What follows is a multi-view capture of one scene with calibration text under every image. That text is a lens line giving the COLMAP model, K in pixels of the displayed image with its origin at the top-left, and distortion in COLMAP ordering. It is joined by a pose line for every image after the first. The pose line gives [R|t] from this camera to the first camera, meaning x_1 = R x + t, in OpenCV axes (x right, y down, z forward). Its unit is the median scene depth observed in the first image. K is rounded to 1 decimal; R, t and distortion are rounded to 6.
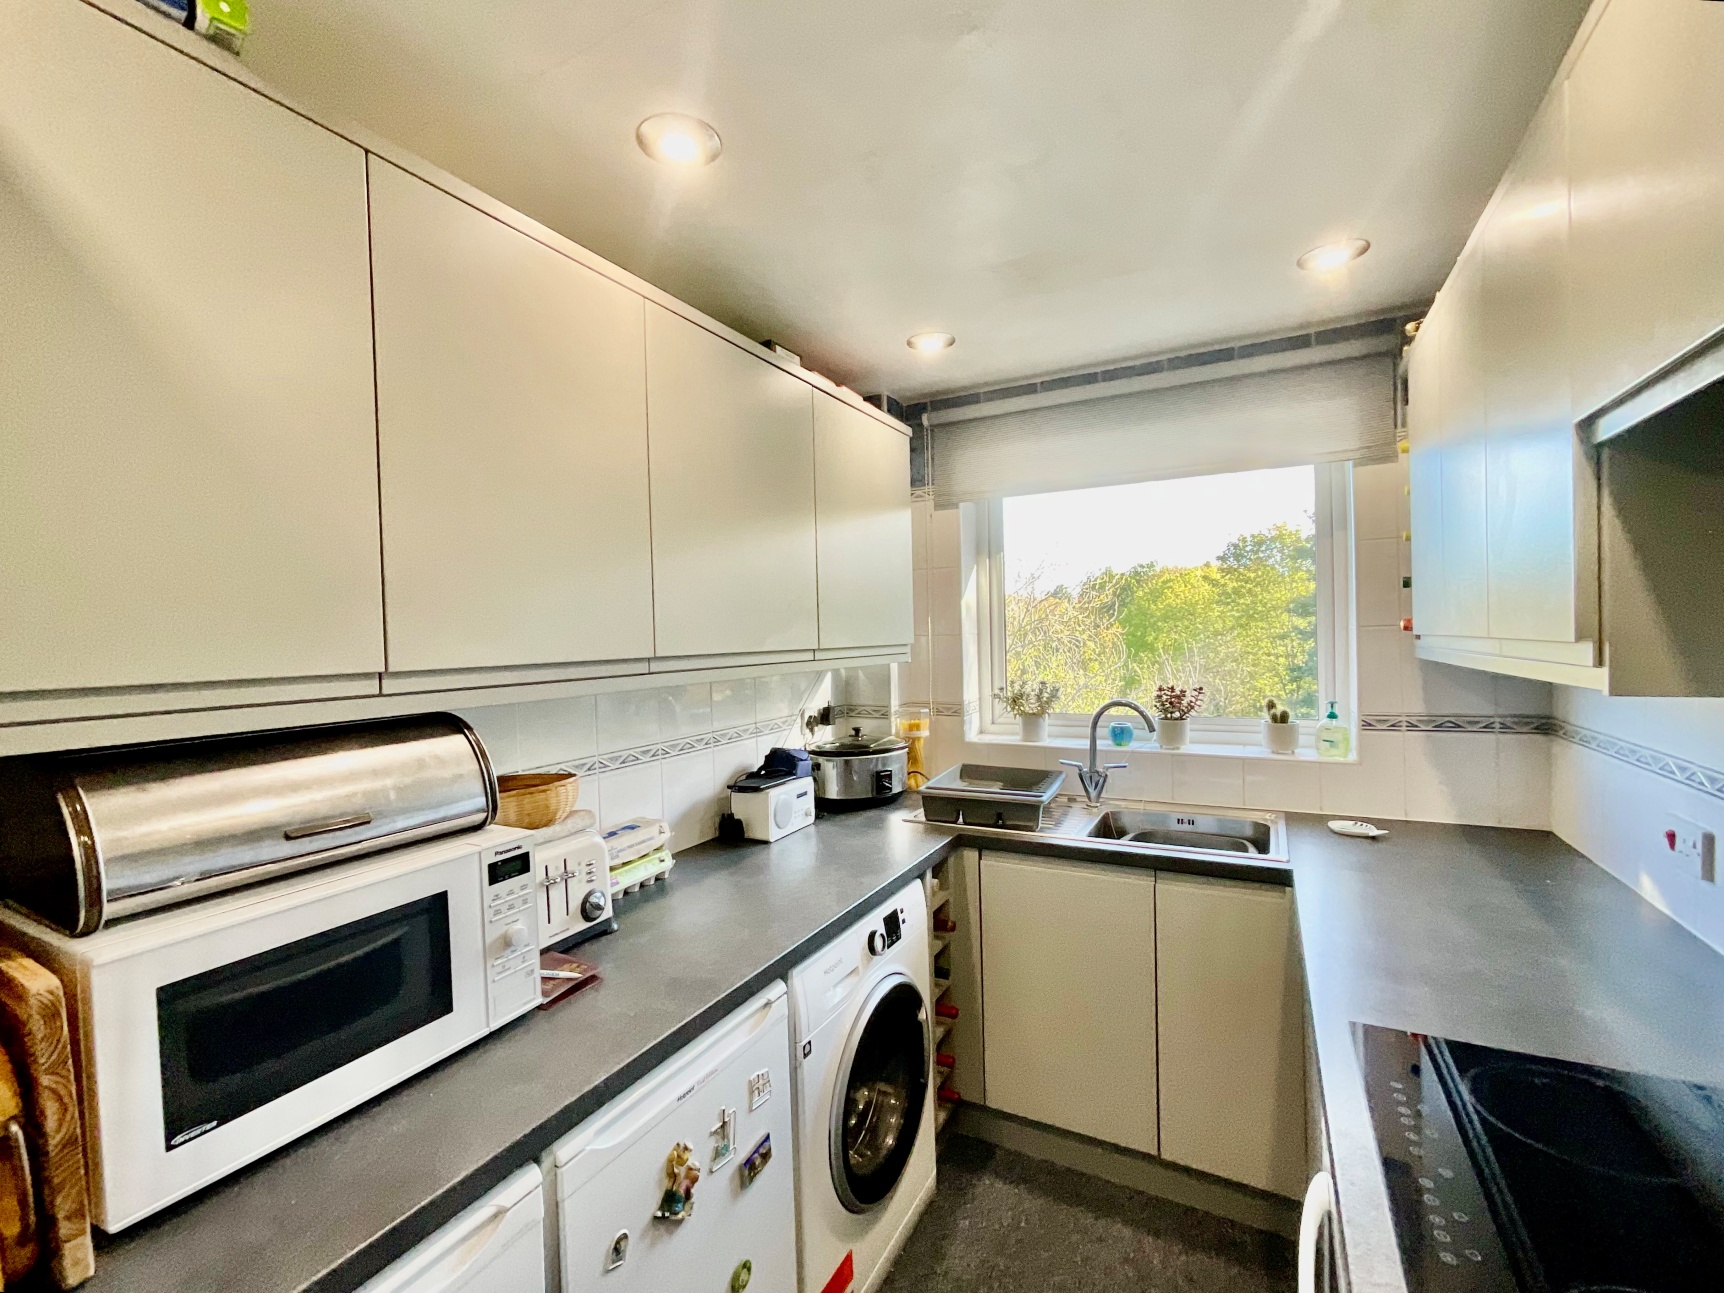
lens RADIAL K [[761.1, 0, 872.2], [0, 761.1, 644.5], [0, 0, 1]] dist [-0.000497, 0.000927]
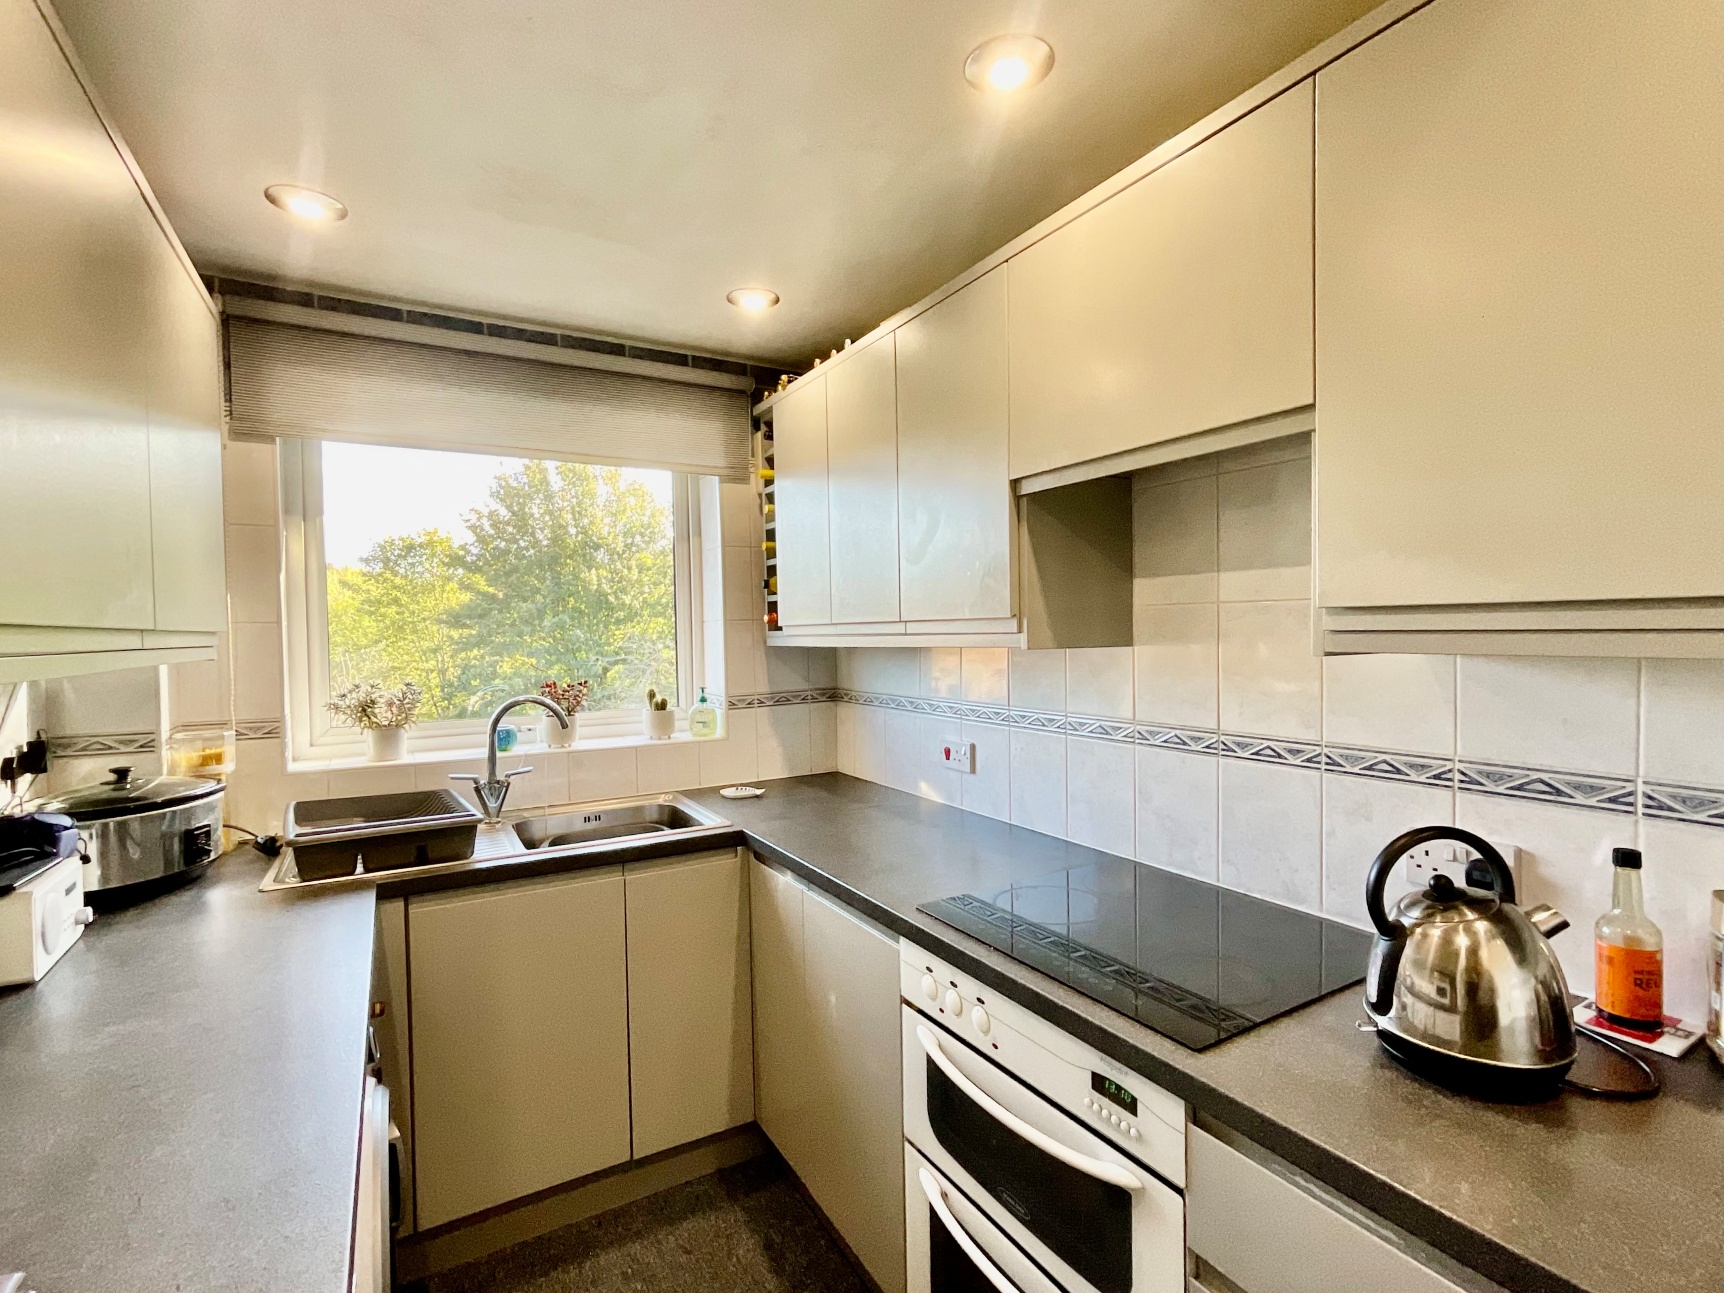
lens RADIAL K [[816.2, 0, 862.0], [0, 816.2, 646.5], [0, 0, 1]] dist [0.018222, 0.000313]
pose [[0.534344, -0.000731, 0.845267, -0.284867], [0.016182, 0.999825, -0.009365, 0.029138], [-0.845112, 0.018682, 0.534263, 0.149560]]
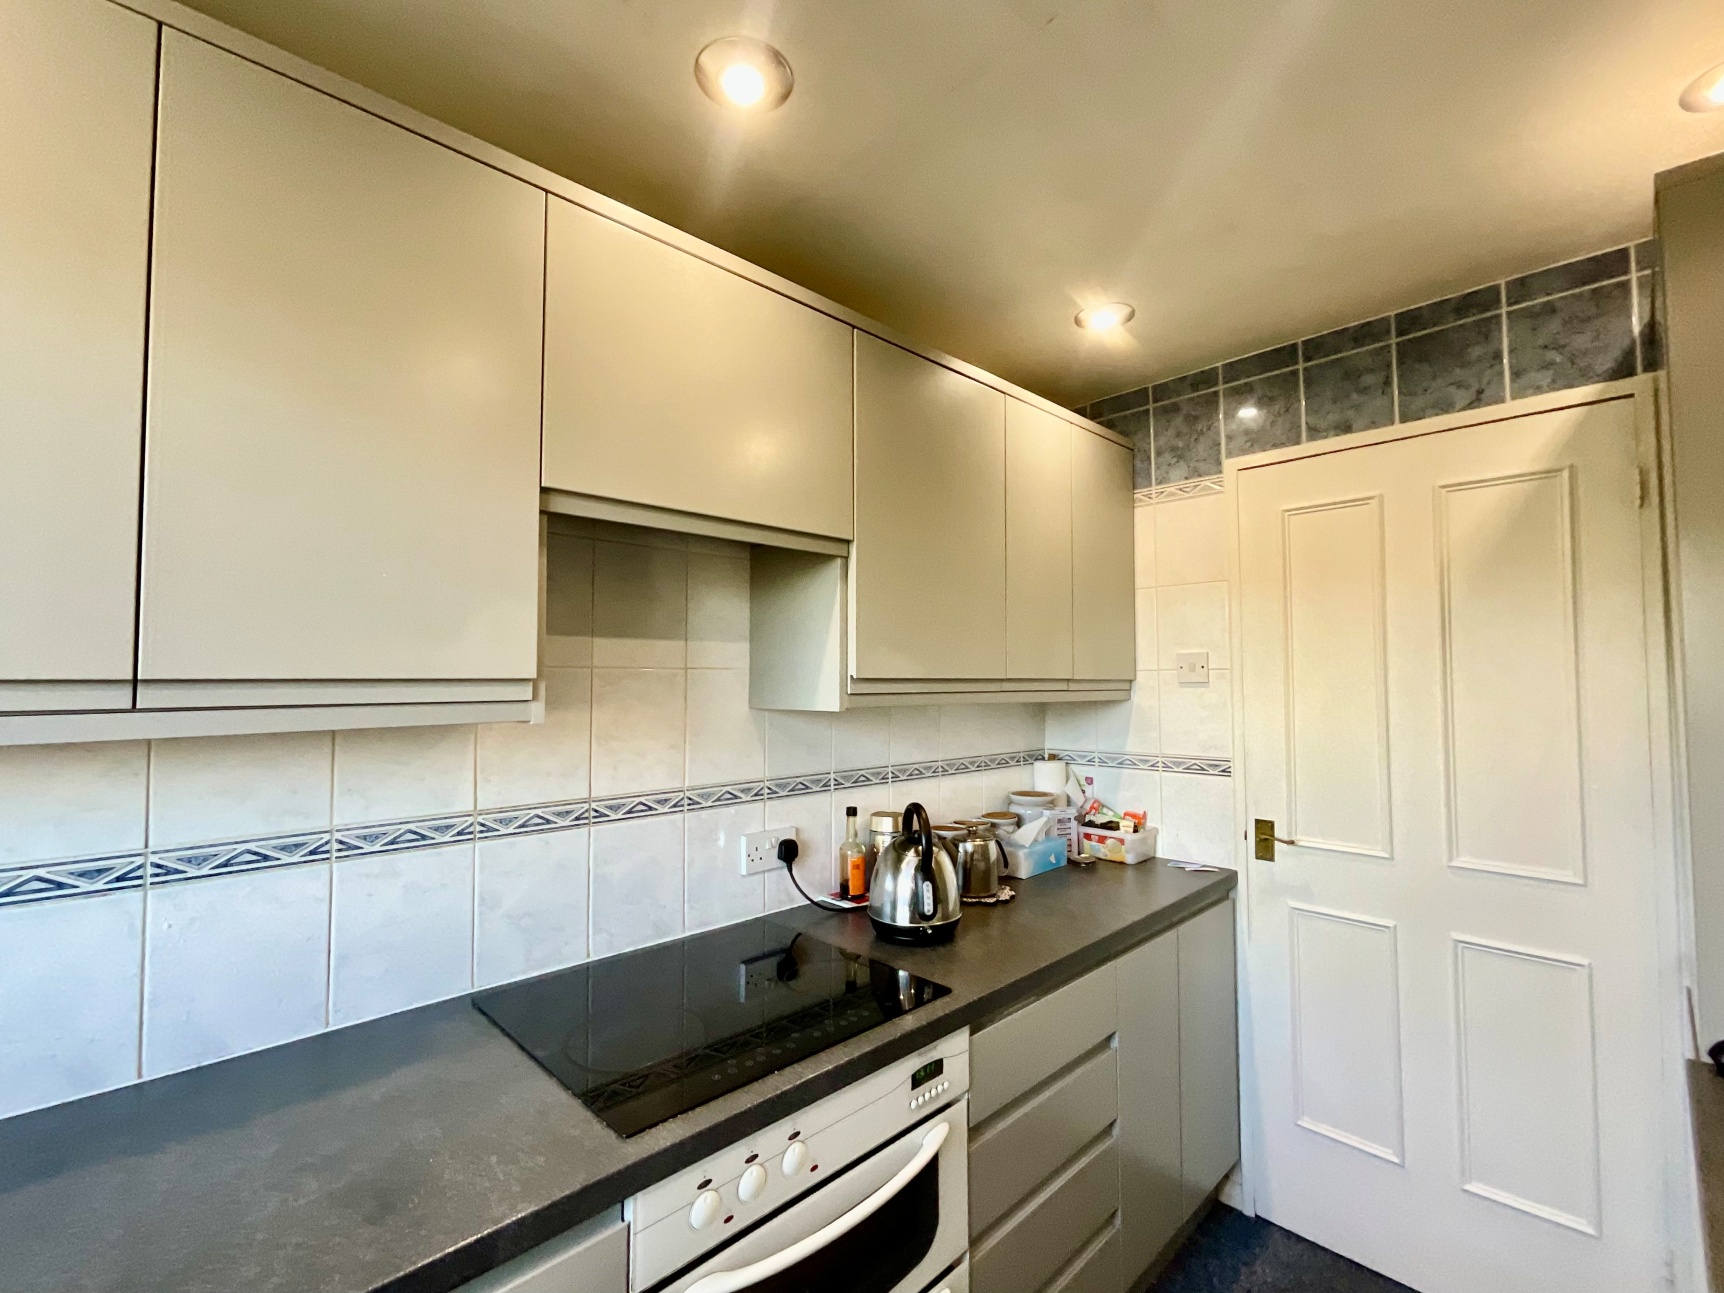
lens RADIAL K [[762.1, 0, 862.0], [0, 762.1, 646.5], [0, 0, 1]] dist [0.017452, 0.000333]
pose [[-0.947515, 0.048687, 0.315983, 0.049508], [0.036799, 0.998376, -0.043483, 0.008600], [-0.317587, -0.029573, -0.947768, 0.809086]]
